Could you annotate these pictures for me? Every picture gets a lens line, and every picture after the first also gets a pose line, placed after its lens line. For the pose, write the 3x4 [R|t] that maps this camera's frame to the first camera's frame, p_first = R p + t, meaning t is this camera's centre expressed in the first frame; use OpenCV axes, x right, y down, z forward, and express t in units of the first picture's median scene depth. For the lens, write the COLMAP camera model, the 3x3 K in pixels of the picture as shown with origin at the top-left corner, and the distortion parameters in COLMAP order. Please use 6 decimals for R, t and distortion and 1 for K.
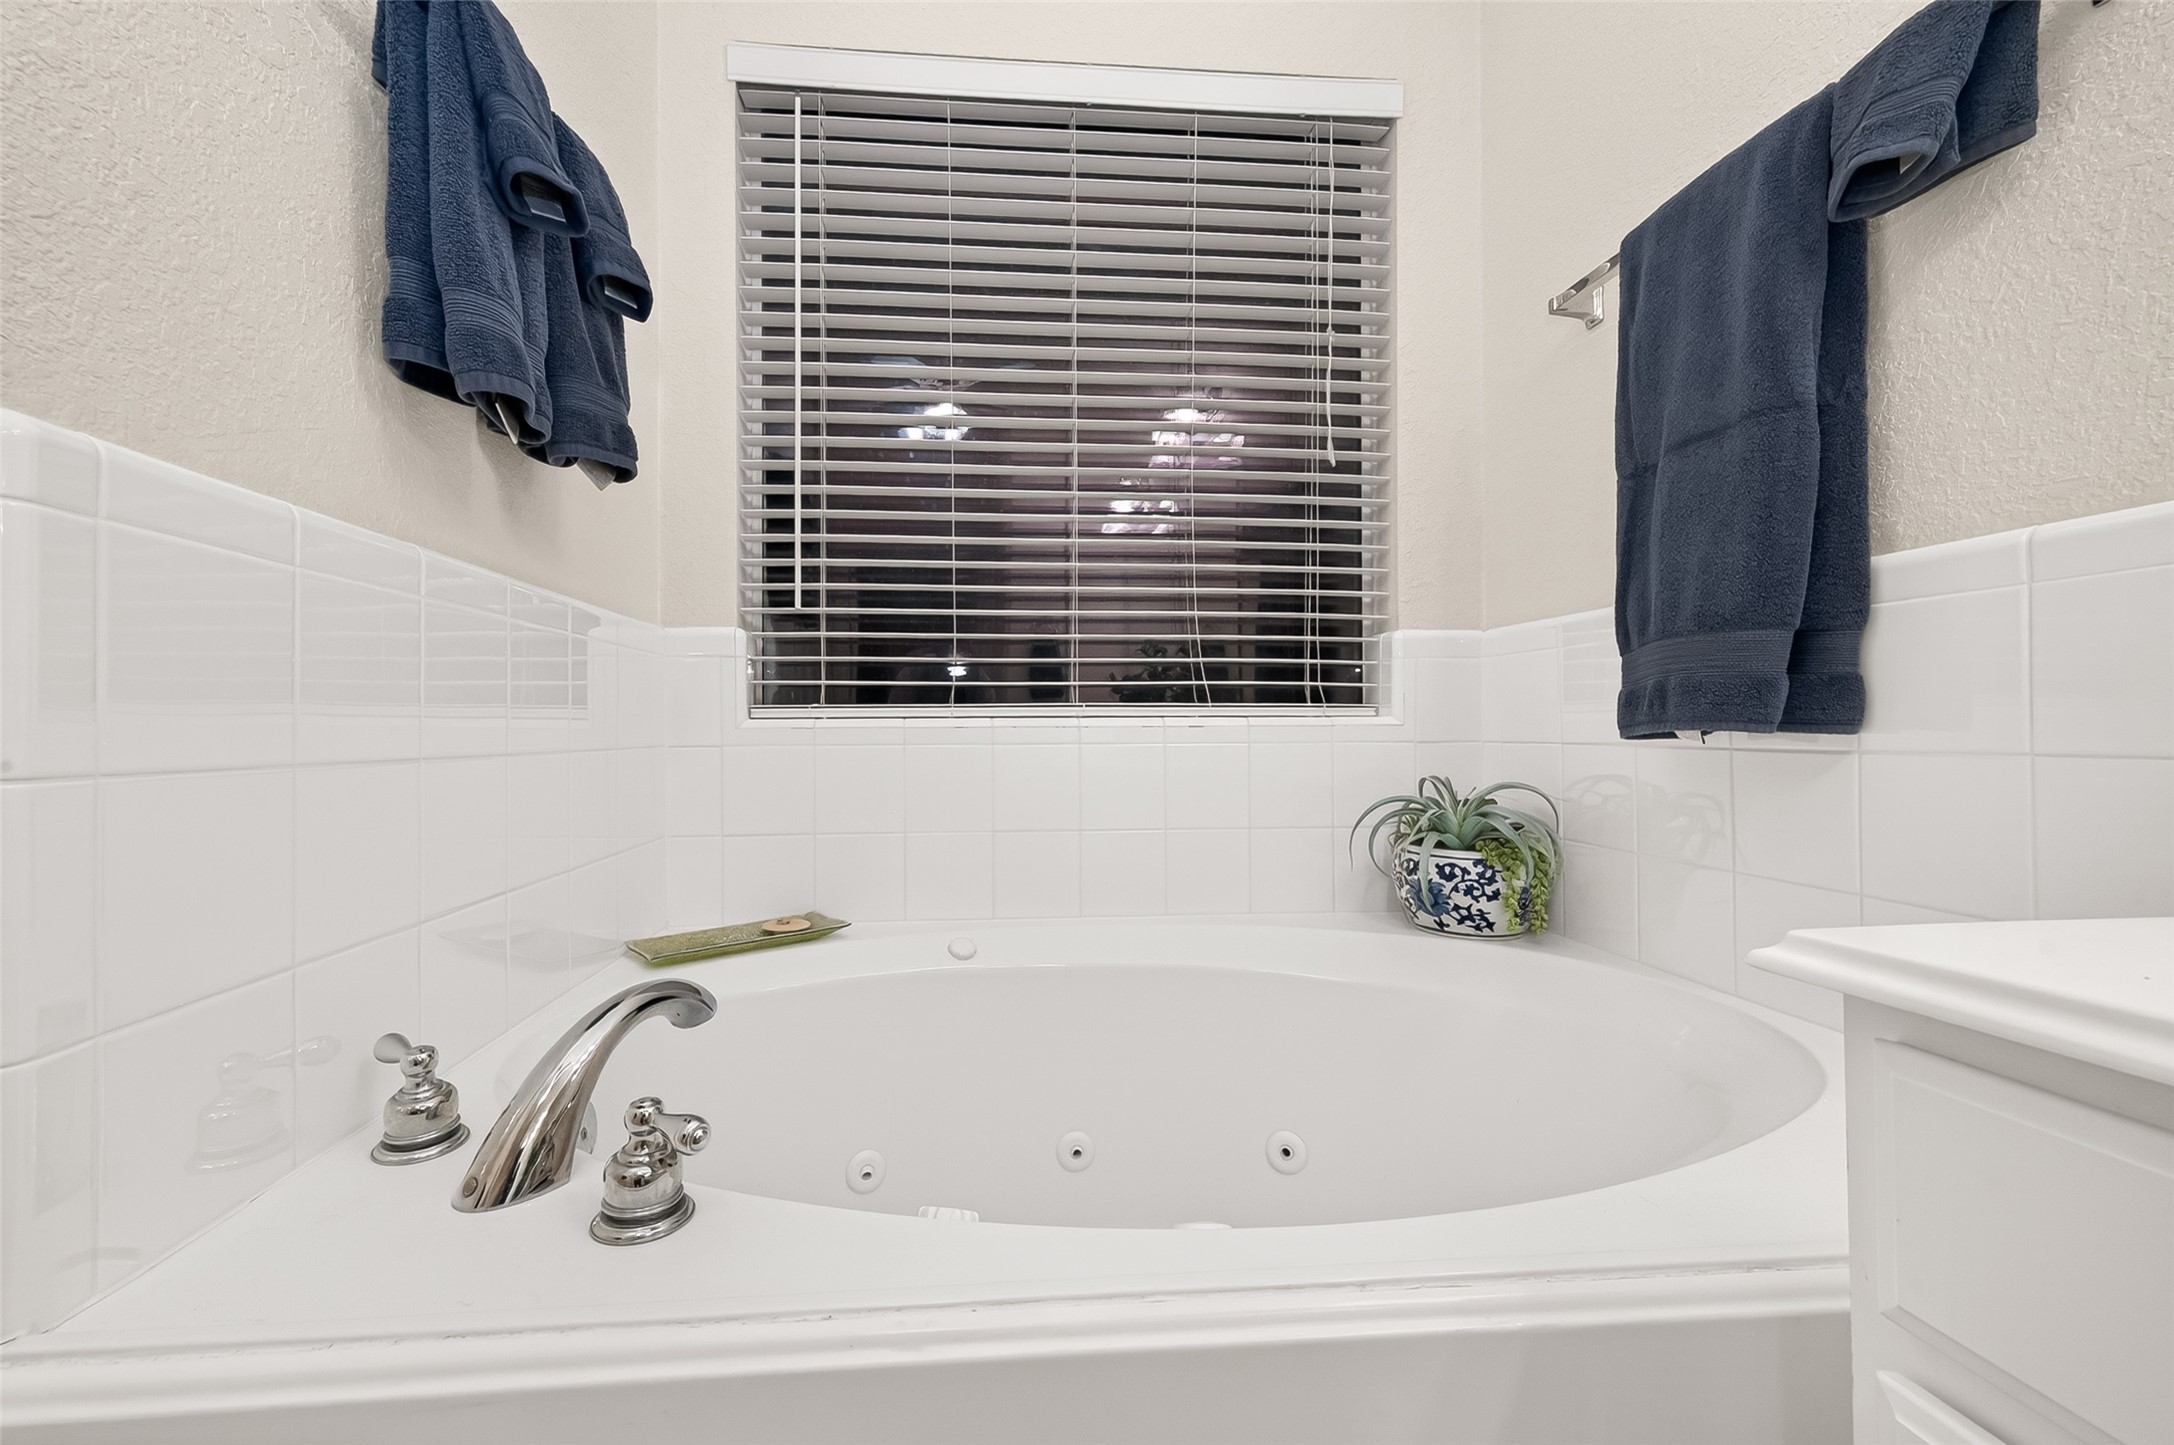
lens RADIAL K [[859.5, 0, 1088.1], [0, 859.5, 724.9], [0, 0, 1]] dist [0.011078, -0.001230]
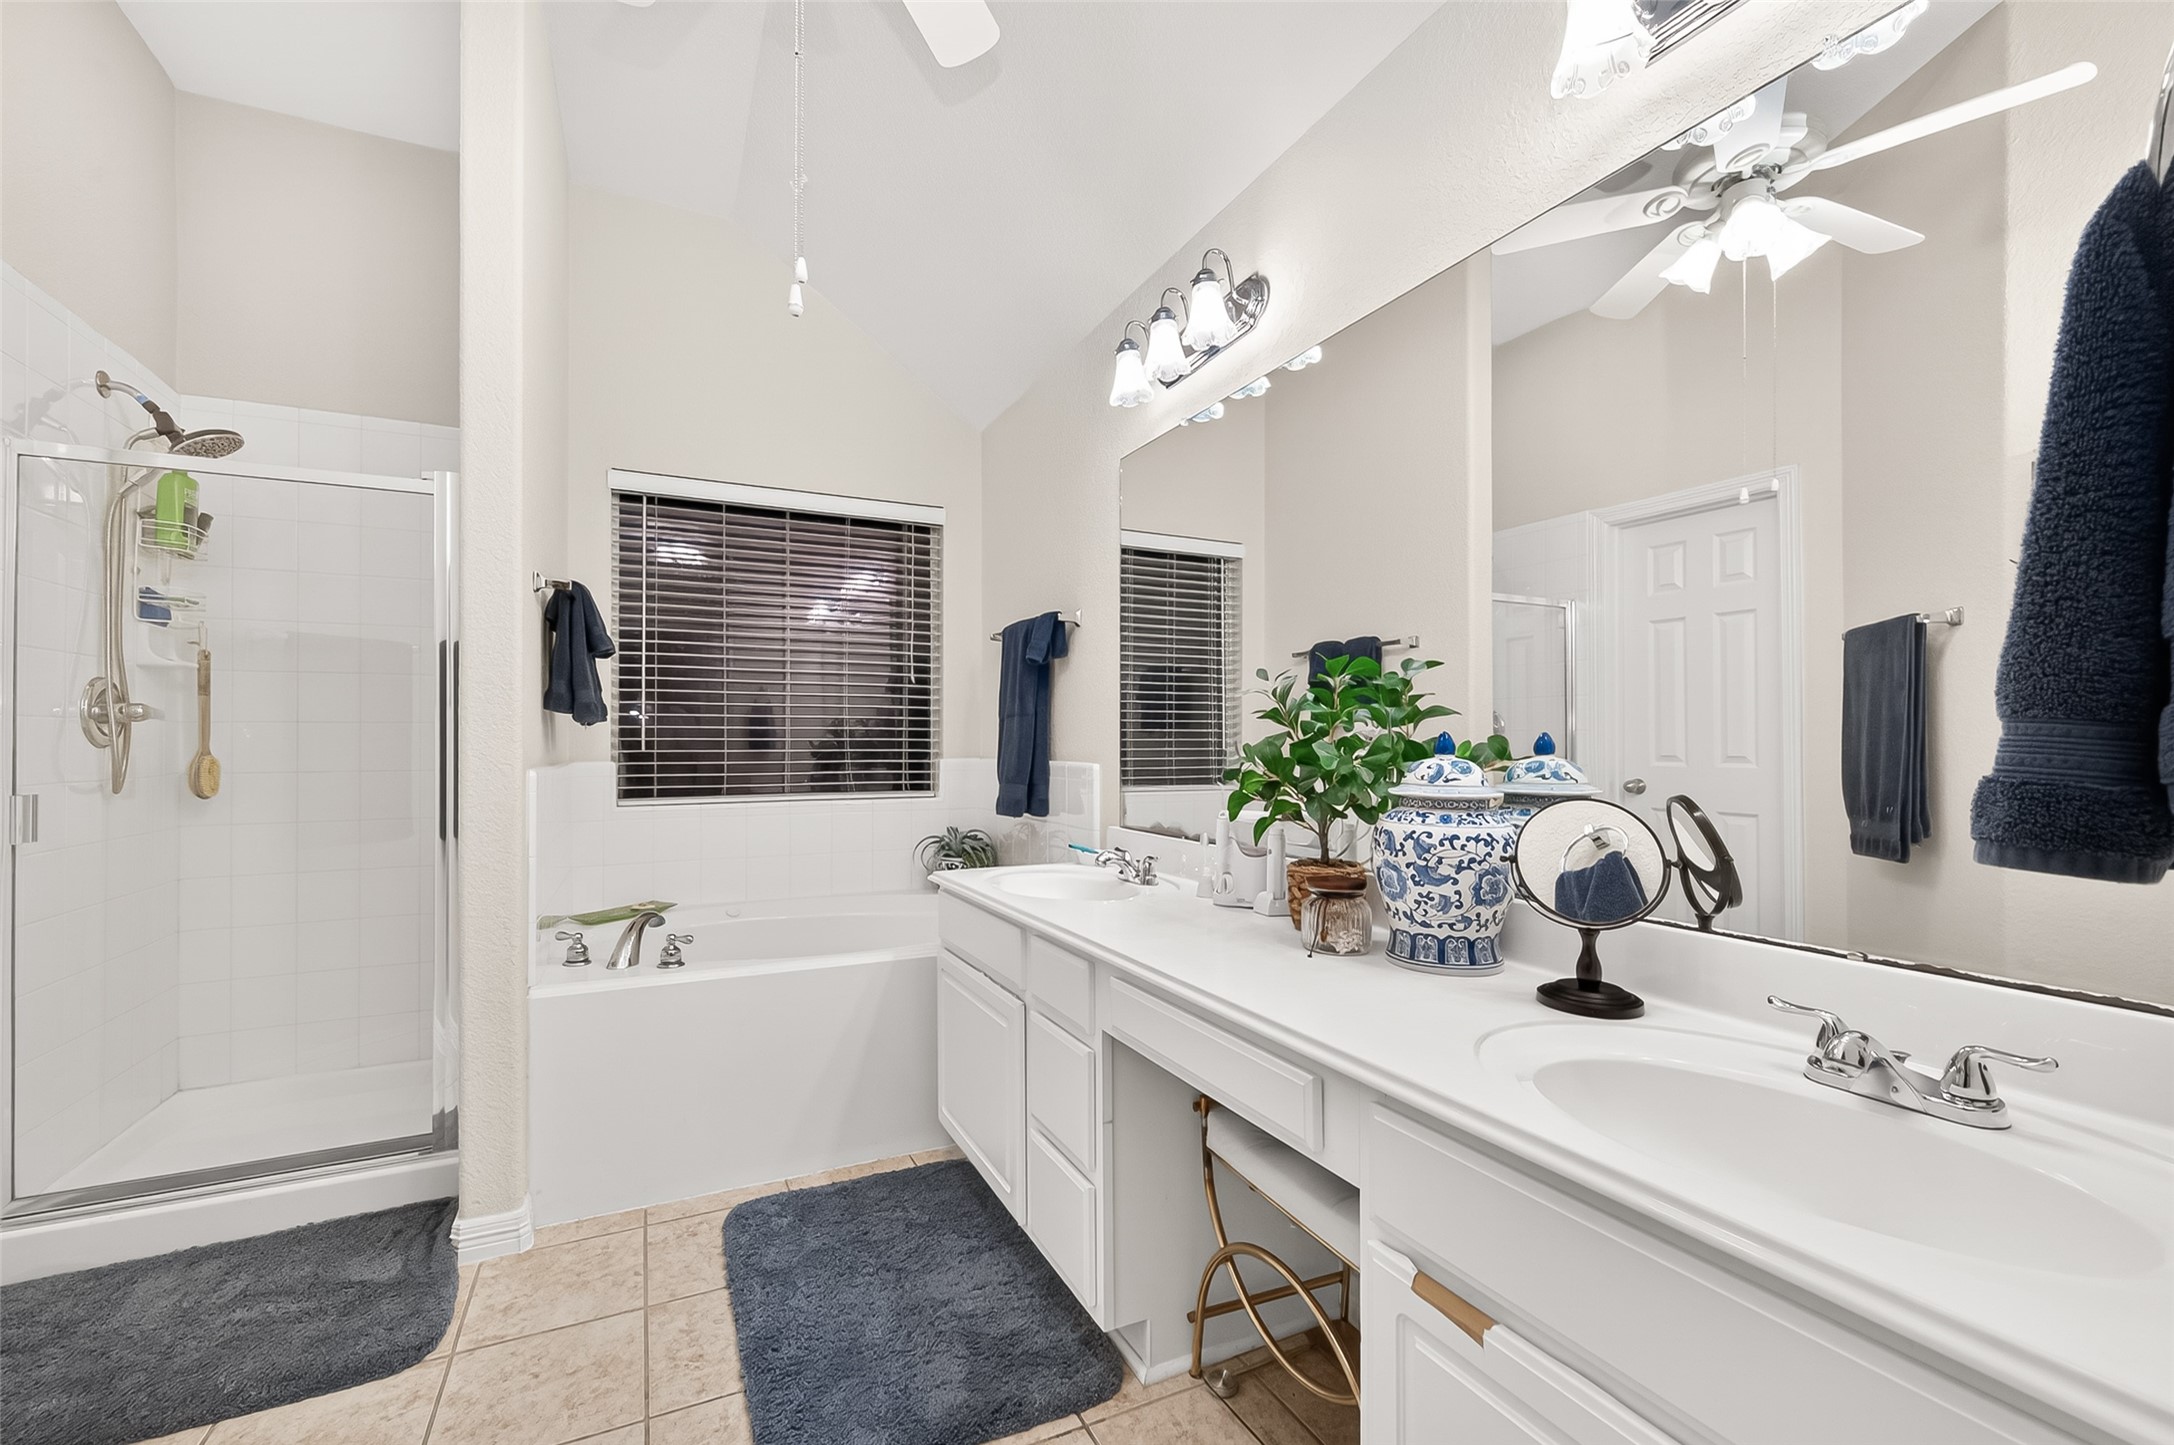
lens RADIAL K [[859.5, 0, 1078.2], [0, 859.5, 735.4], [0, 0, 1]] dist [0.011078, -0.001230]
pose [[0.948244, 0.002783, 0.317529, -0.012293], [-0.002331, 0.999996, -0.001804, -0.168800], [-0.317533, 0.000971, 0.948247, -1.222295]]
